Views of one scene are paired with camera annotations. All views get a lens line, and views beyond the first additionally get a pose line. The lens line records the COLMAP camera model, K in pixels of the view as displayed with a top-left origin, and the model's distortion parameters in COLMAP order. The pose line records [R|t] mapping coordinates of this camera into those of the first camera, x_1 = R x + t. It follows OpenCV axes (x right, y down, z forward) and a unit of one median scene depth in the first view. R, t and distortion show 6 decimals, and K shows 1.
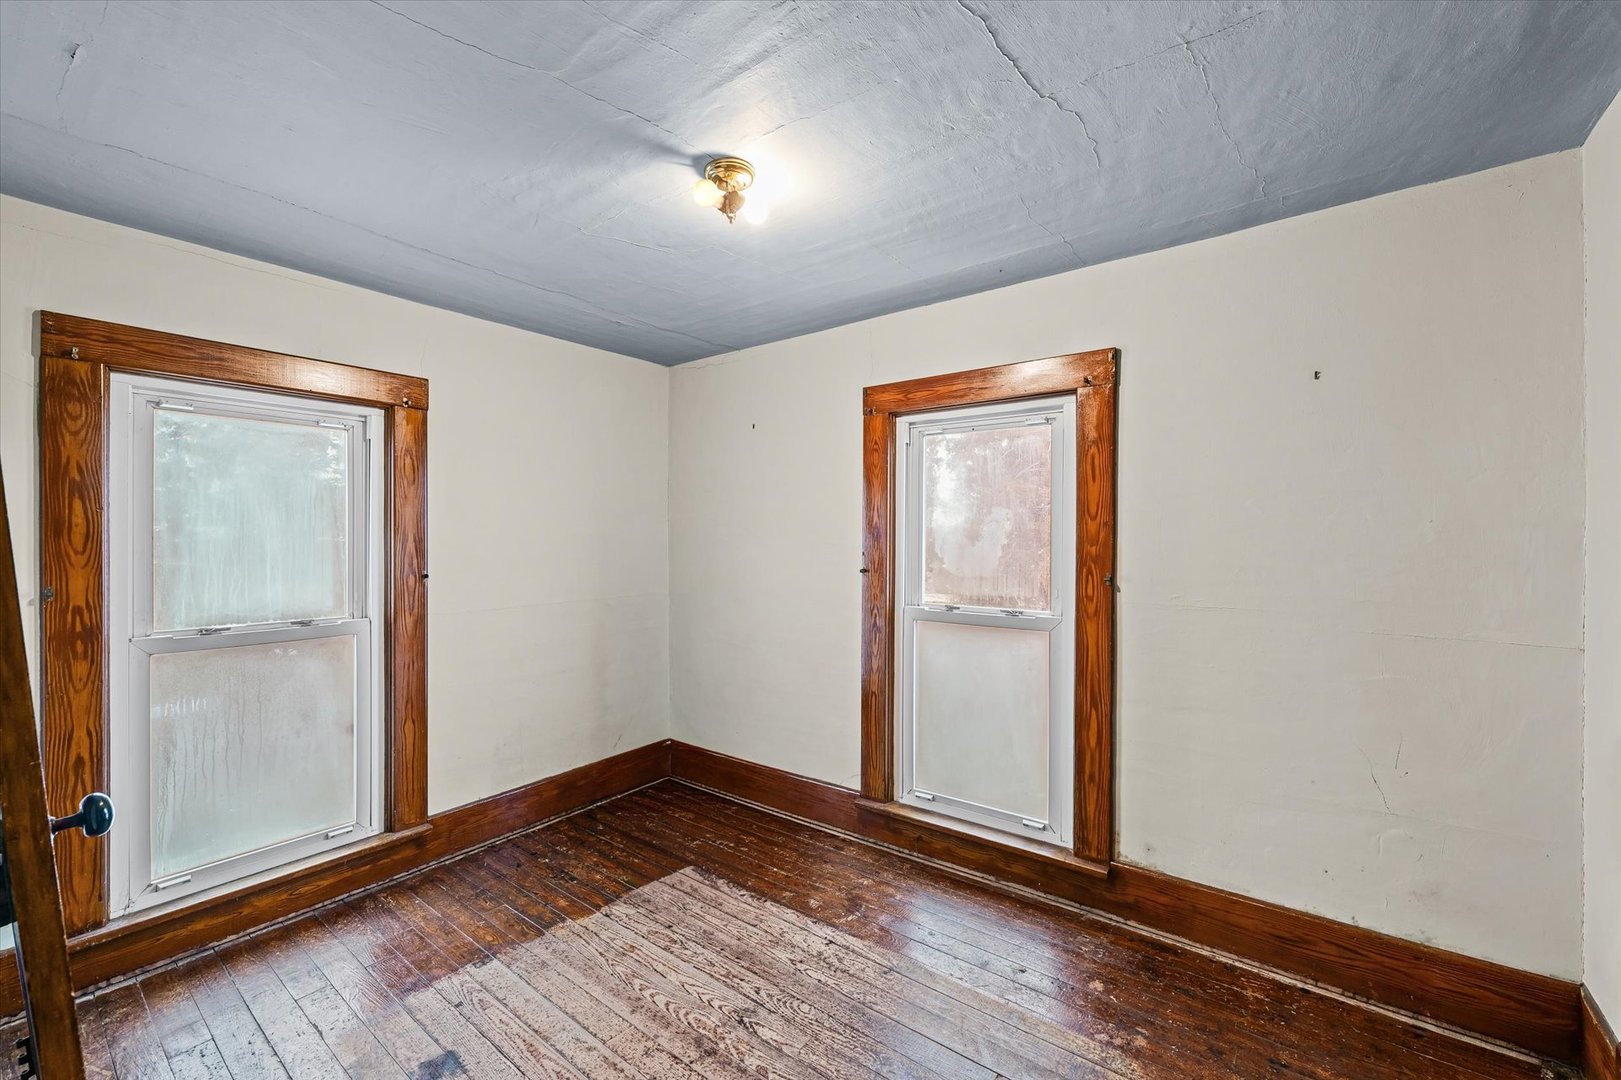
lens RADIAL K [[666.4, 0, 809.1], [0, 666.4, 535.5], [0, 0, 1]] dist [0.004064, 0.000876]
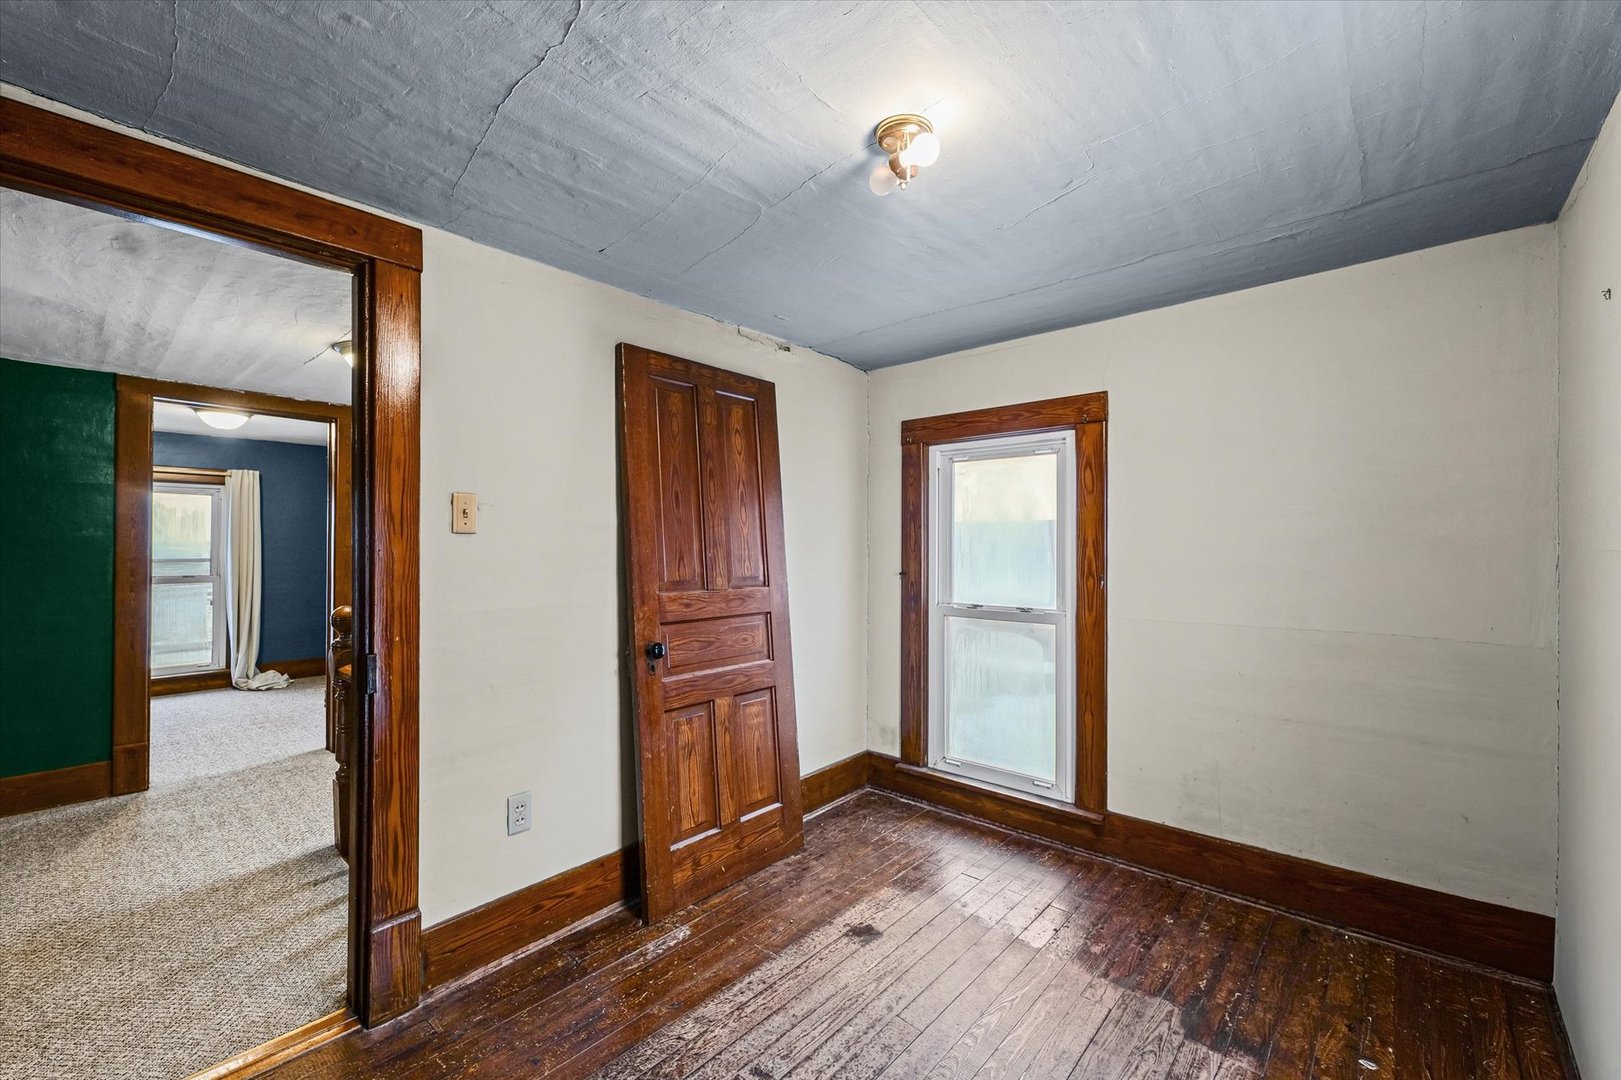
lens RADIAL K [[666.4, 0, 804.0], [0, 666.4, 536.2], [0, 0, 1]] dist [0.004064, 0.000876]
pose [[-0.078307, -0.010866, -0.996870, 0.606810], [0.004594, 0.999926, -0.011260, 0.003203], [0.996919, -0.005461, -0.078251, 0.732510]]
